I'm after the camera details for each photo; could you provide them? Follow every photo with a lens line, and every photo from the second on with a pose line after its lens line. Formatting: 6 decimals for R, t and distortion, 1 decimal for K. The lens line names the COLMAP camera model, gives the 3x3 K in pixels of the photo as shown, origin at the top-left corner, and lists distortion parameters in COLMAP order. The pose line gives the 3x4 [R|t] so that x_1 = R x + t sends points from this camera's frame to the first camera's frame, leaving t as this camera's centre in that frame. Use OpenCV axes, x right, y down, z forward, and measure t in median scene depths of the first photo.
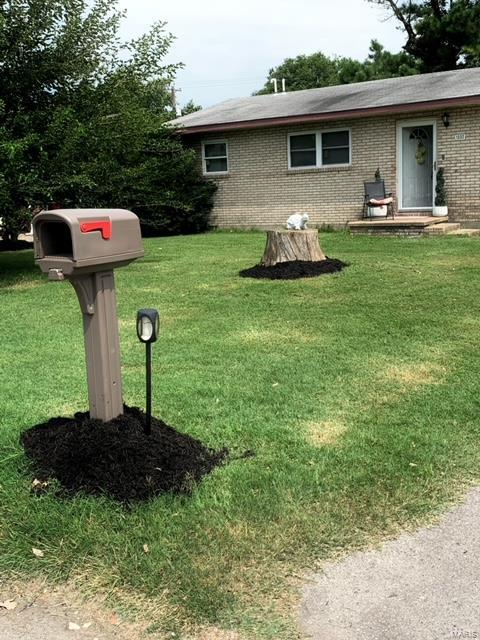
lens RADIAL K [[752.5, 0, 240.0], [0, 752.5, 320.0], [0, 0, 1]] dist [0.118408, -0.269689]
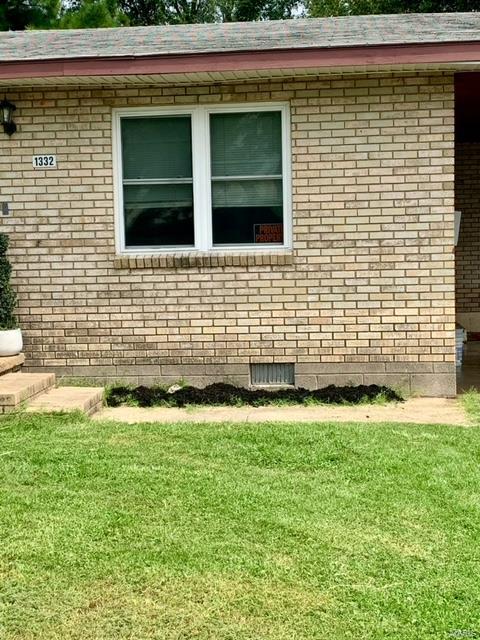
lens RADIAL K [[1034.0, 0, 240.0], [0, 1034.0, 320.0], [0, 0, 1]] dist [0.252485, -1.050990]
pose [[0.886353, -0.010544, 0.462890, 0.121759], [0.062027, 0.993433, -0.096141, -0.095262], [-0.458837, 0.113927, 0.881186, 0.465458]]
